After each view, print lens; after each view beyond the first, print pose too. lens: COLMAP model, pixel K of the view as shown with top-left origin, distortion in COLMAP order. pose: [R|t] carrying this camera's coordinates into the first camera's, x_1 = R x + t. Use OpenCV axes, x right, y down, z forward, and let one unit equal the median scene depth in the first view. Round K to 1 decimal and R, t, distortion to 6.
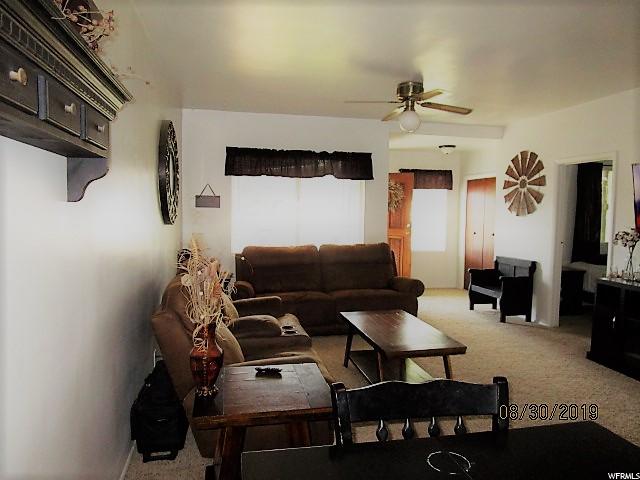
lens RADIAL K [[454.7, 0, 320.3], [0, 454.7, 236.8], [0, 0, 1]] dist [-0.030733, 0.006217]
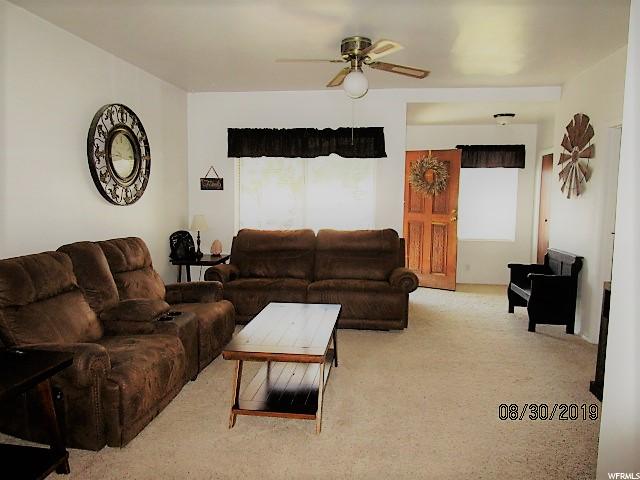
lens RADIAL K [[454.7, 0, 320.3], [0, 454.7, 236.8], [0, 0, 1]] dist [-0.030733, 0.006217]
pose [[0.942448, 0.026164, -0.333327, 0.307230], [-0.016863, 0.999384, 0.030766, 0.003977], [0.333927, -0.023374, 0.942309, 0.125785]]
